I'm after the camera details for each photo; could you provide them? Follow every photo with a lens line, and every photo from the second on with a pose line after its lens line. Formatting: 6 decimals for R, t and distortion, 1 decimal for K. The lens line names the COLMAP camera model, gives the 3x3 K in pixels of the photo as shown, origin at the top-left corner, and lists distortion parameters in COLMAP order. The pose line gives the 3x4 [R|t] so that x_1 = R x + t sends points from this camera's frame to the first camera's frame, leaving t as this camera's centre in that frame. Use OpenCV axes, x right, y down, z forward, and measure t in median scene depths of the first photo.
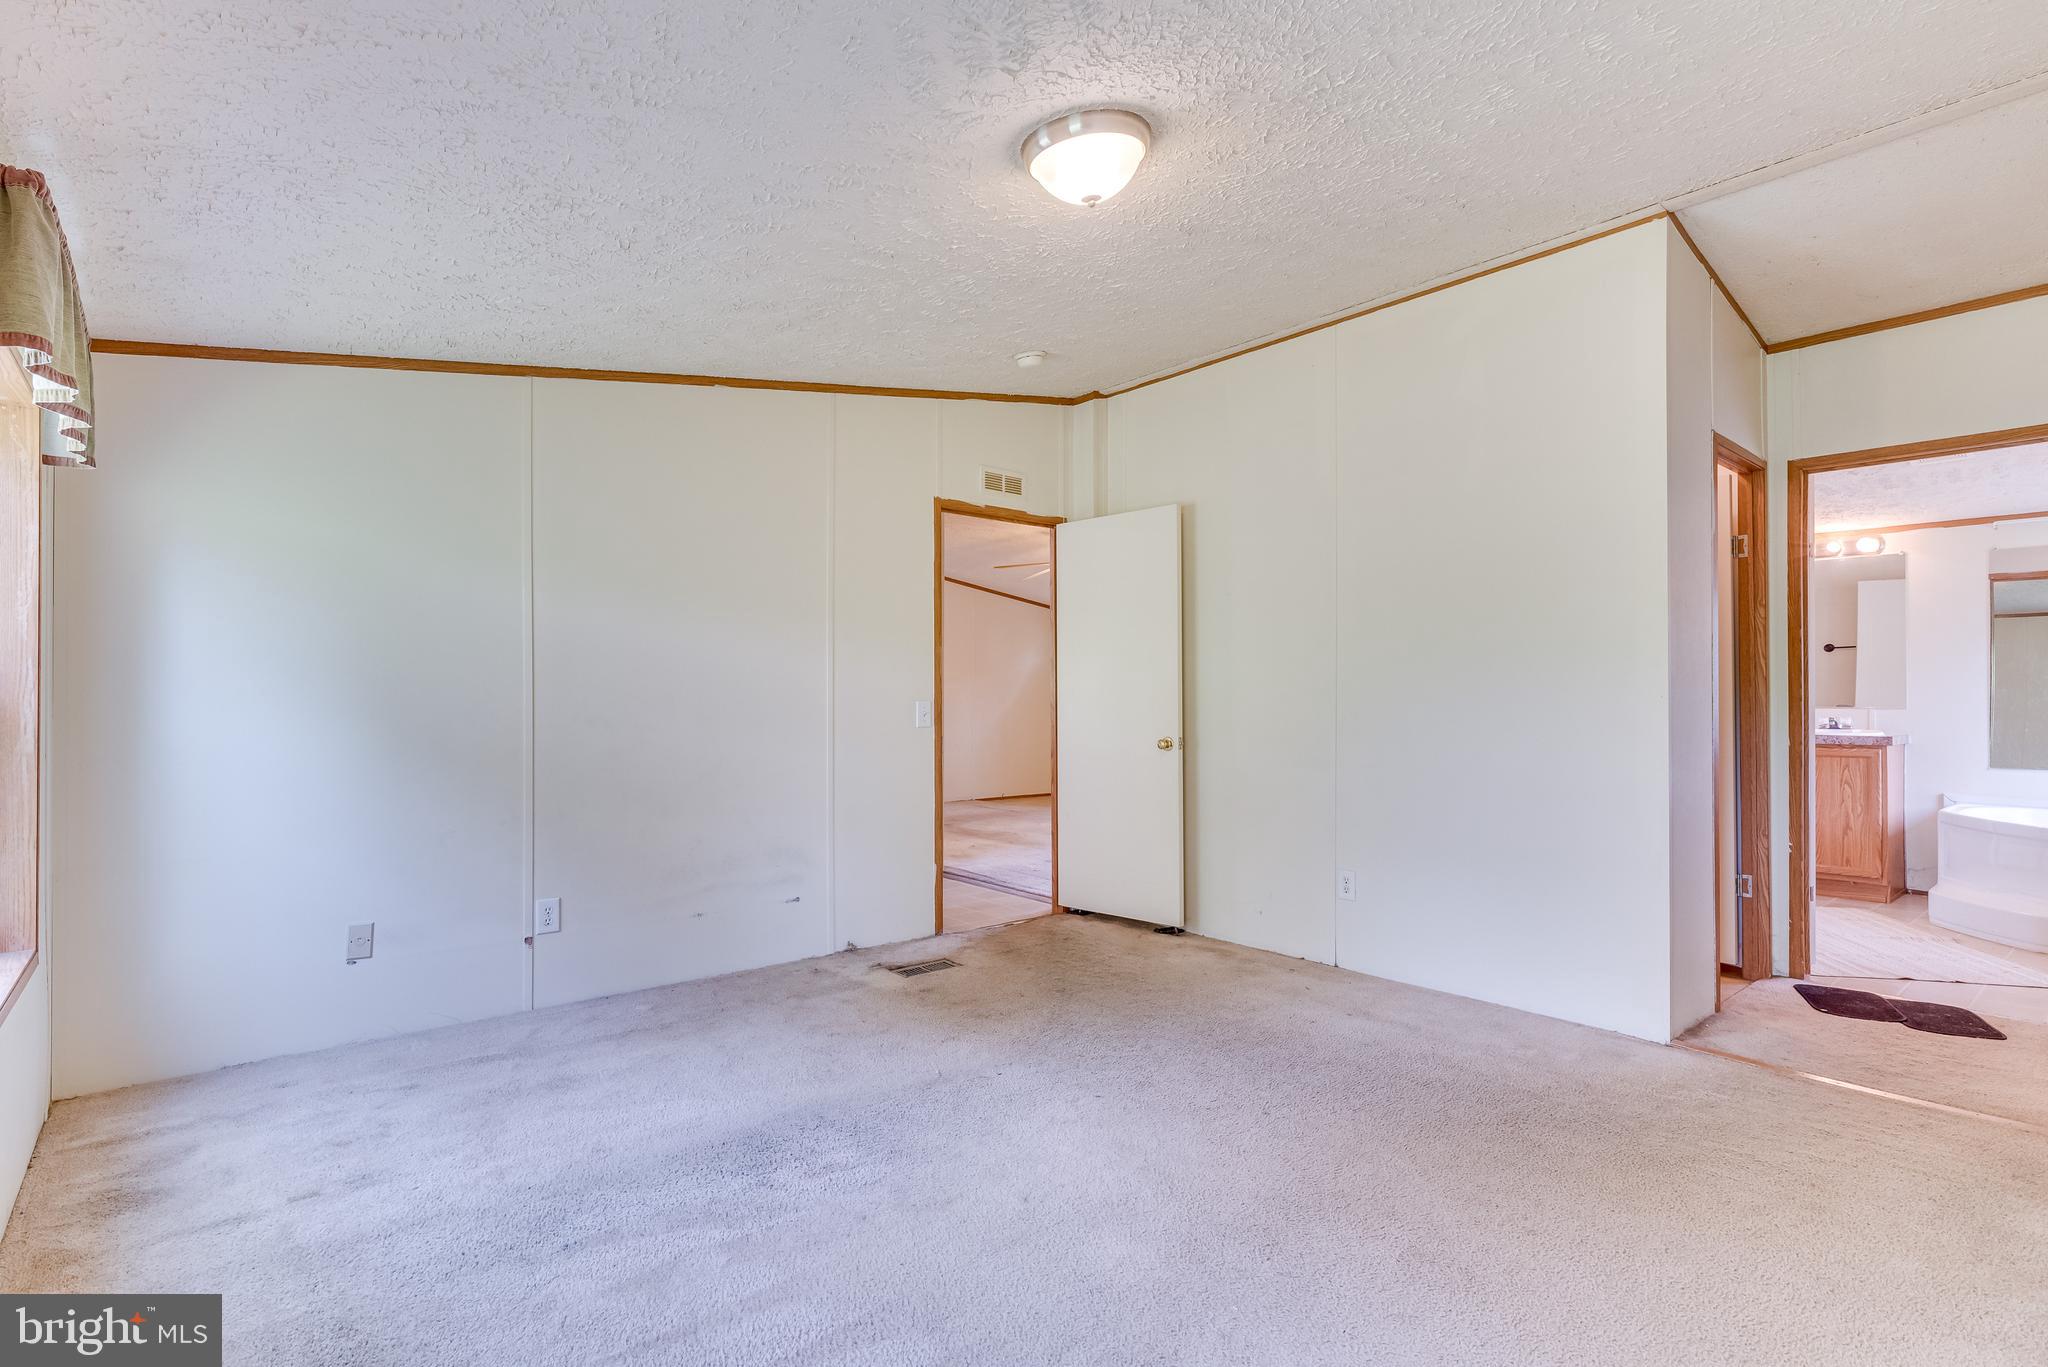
lens RADIAL K [[1015.8, 0, 991.5], [0, 1015.8, 689.3], [0, 0, 1]] dist [-0.002855, -0.000151]
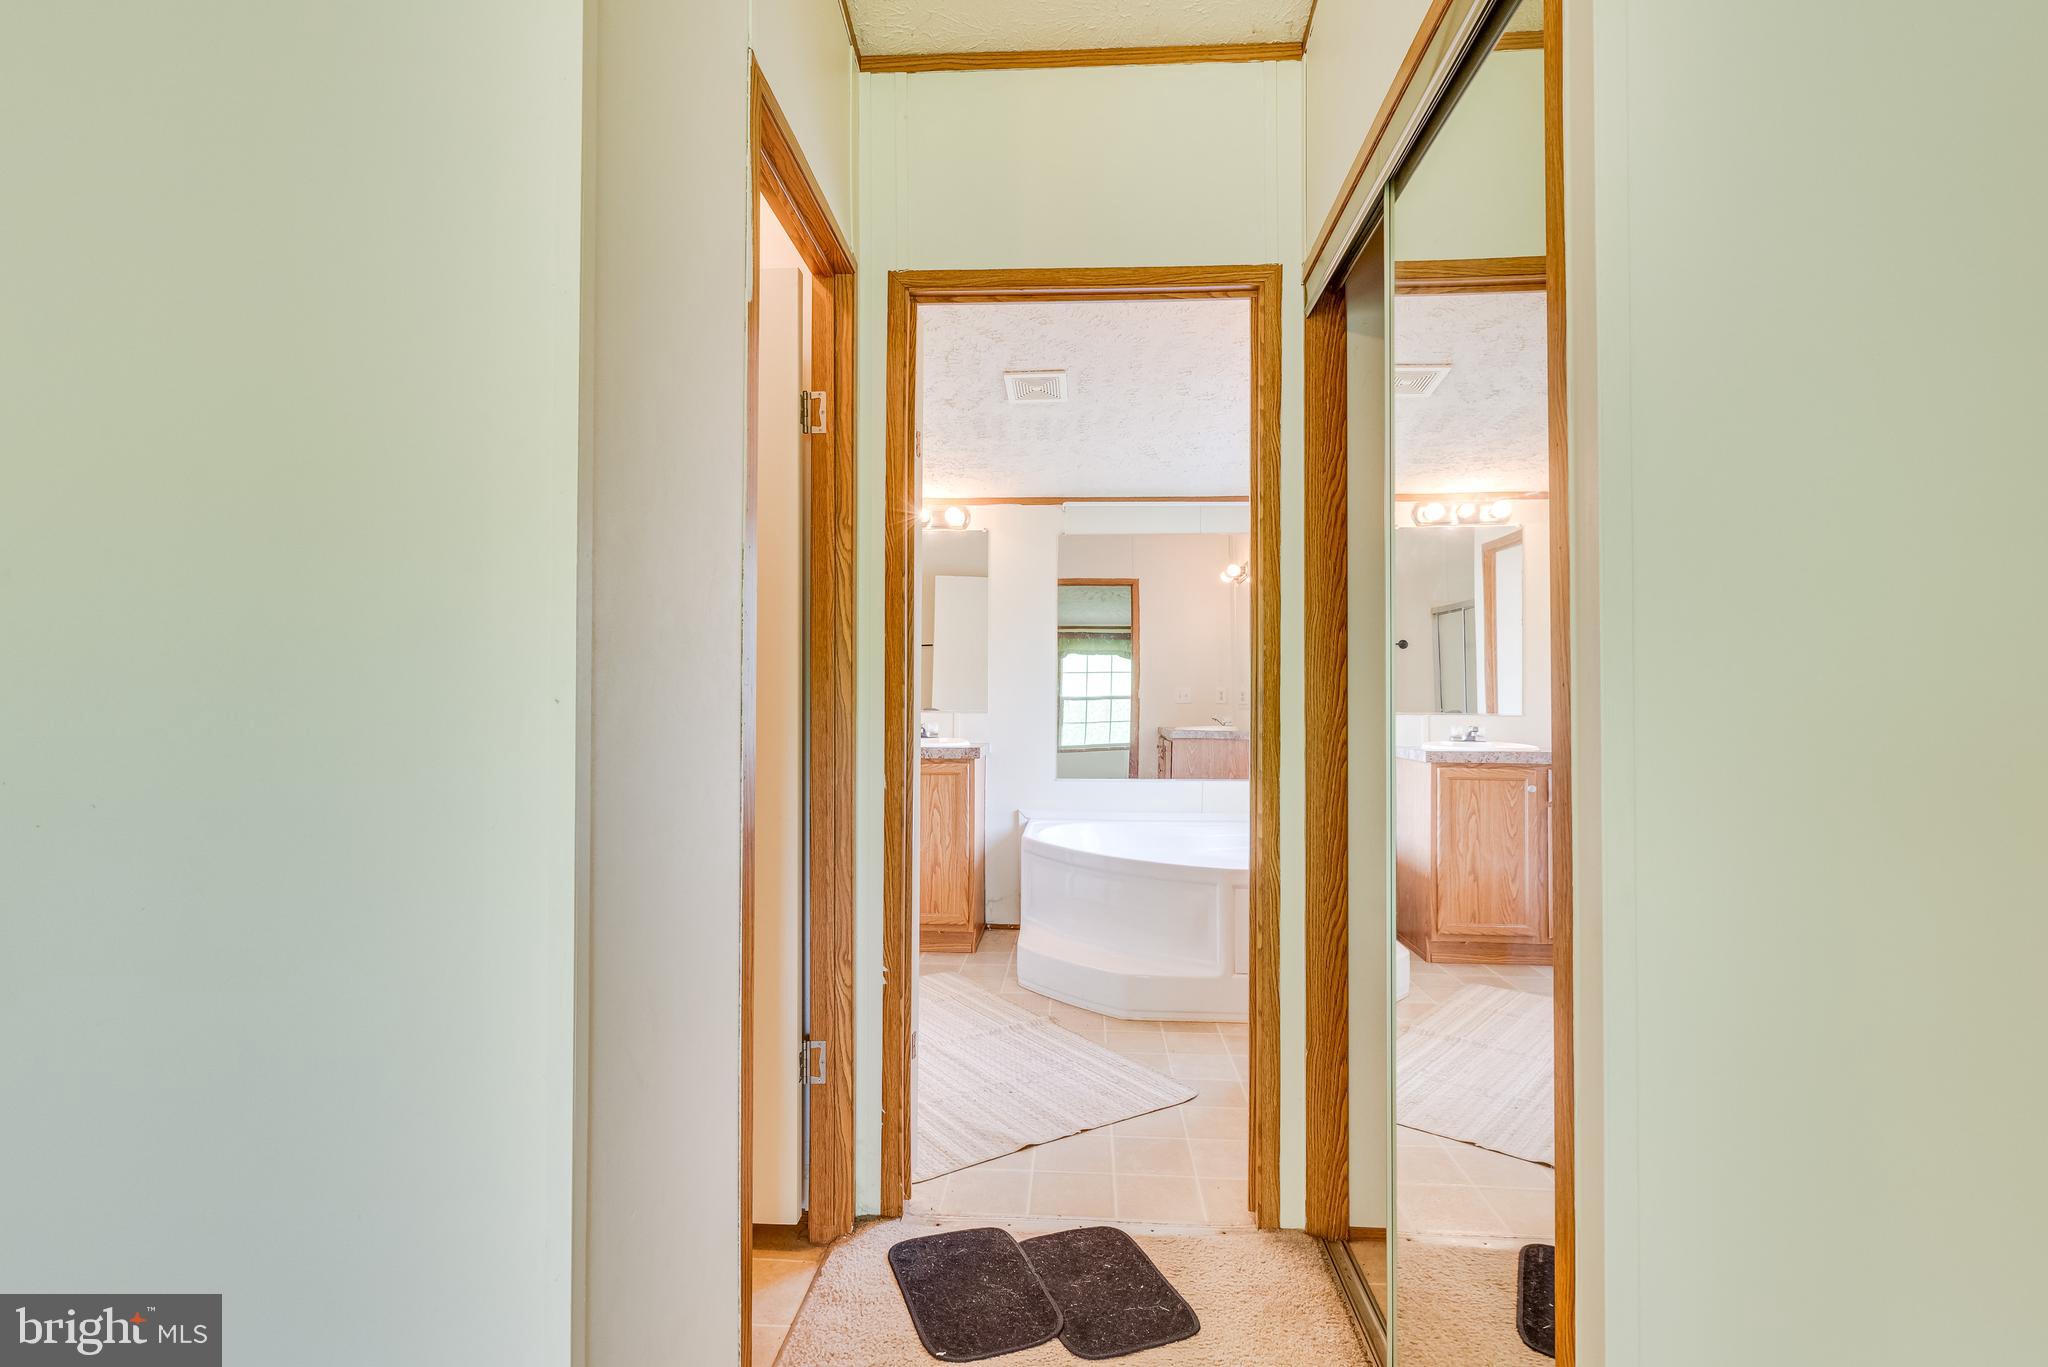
lens RADIAL K [[1003.2, 0, 1052.3], [0, 1003.2, 686.7], [0, 0, 1]] dist [-0.001188, 0.000079]
pose [[0.663755, 0.010069, 0.747882, 0.431883], [-0.009586, 0.999942, -0.004955, 0.001924], [-0.747888, -0.003881, 0.663813, 0.560993]]
